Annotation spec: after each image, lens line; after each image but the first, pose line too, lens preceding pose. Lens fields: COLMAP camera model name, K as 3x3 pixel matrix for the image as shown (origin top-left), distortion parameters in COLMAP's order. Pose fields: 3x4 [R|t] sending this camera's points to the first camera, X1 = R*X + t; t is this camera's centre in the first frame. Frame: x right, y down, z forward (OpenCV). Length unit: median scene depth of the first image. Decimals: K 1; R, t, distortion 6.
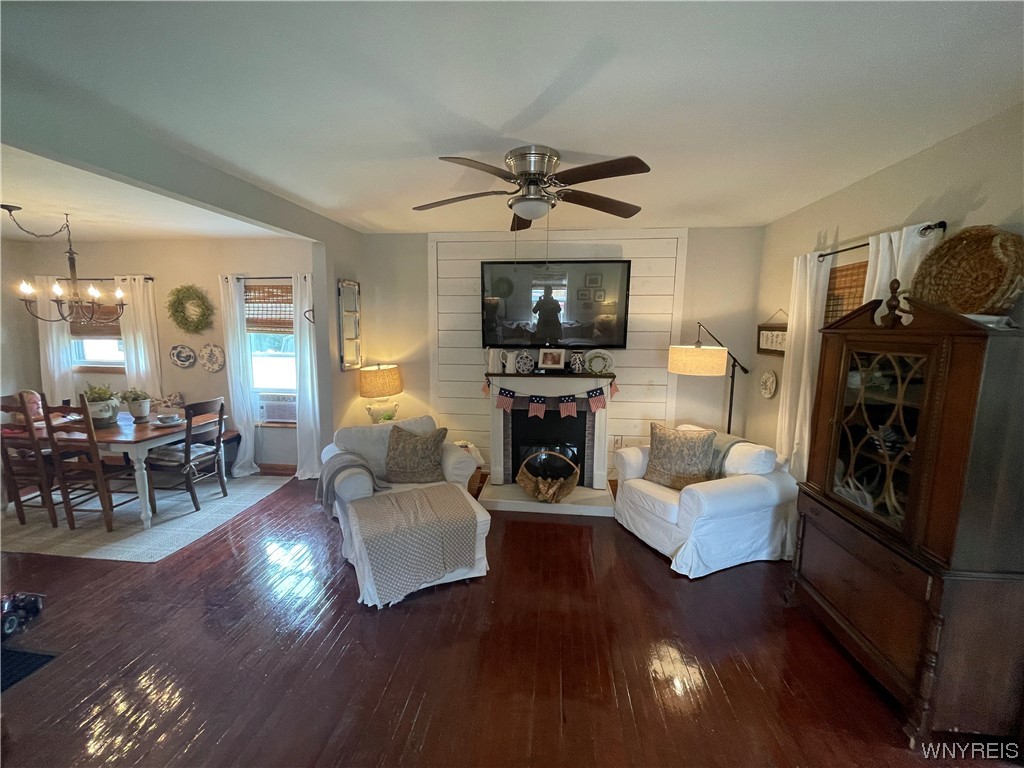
lens RADIAL K [[415.4, 0, 513.3], [0, 415.4, 380.5], [0, 0, 1]] dist [-0.004166, 0.002053]
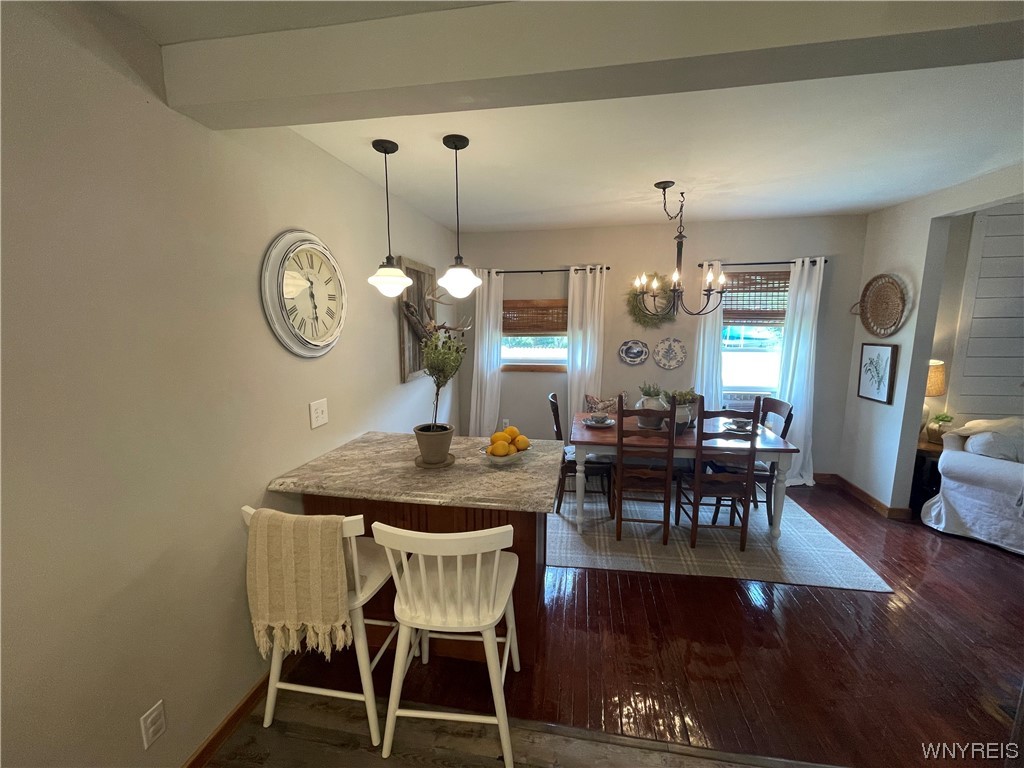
lens RADIAL K [[415.4, 0, 512.8], [0, 415.4, 379.0], [0, 0, 1]] dist [-0.004166, 0.002053]
pose [[0.997931, -0.011352, -0.063290, -1.169986], [0.012069, 0.999867, 0.010967, -0.015183], [0.063157, -0.011709, 0.997935, 0.073731]]
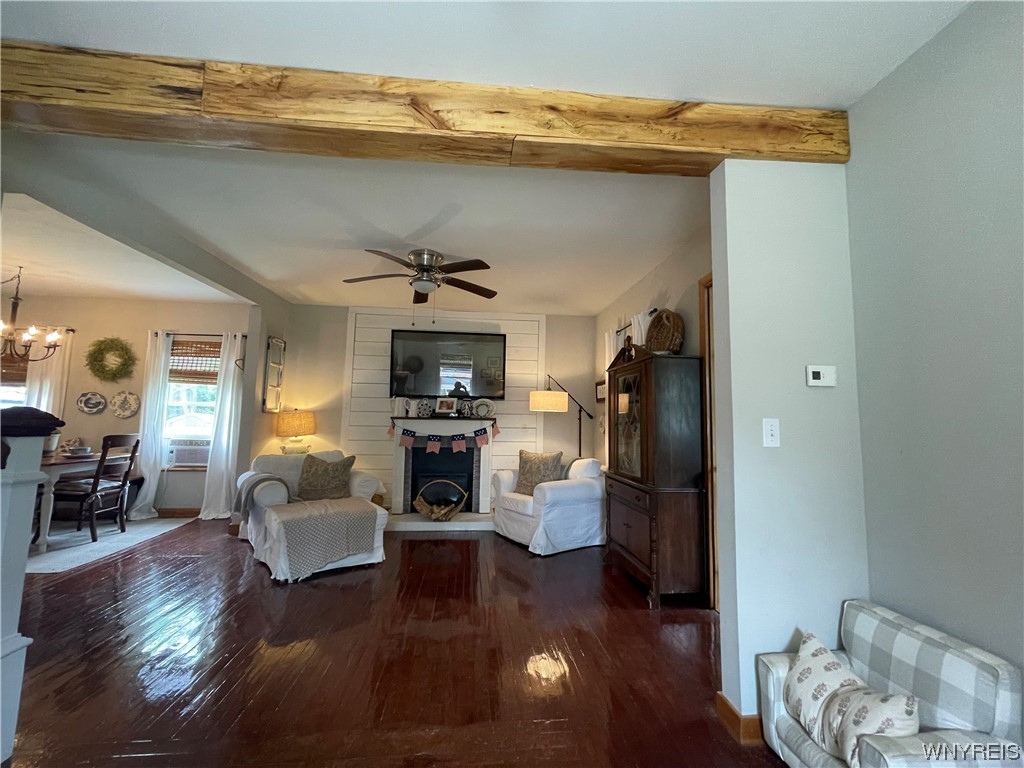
lens RADIAL K [[415.4, 0, 515.5], [0, 415.4, 382.2], [0, 0, 1]] dist [-0.004166, 0.002053]
pose [[0.978268, 0.028267, 0.205406, 0.037398], [0.017165, 0.976222, -0.216091, 0.156183], [-0.206630, 0.214921, 0.954522, -0.267887]]
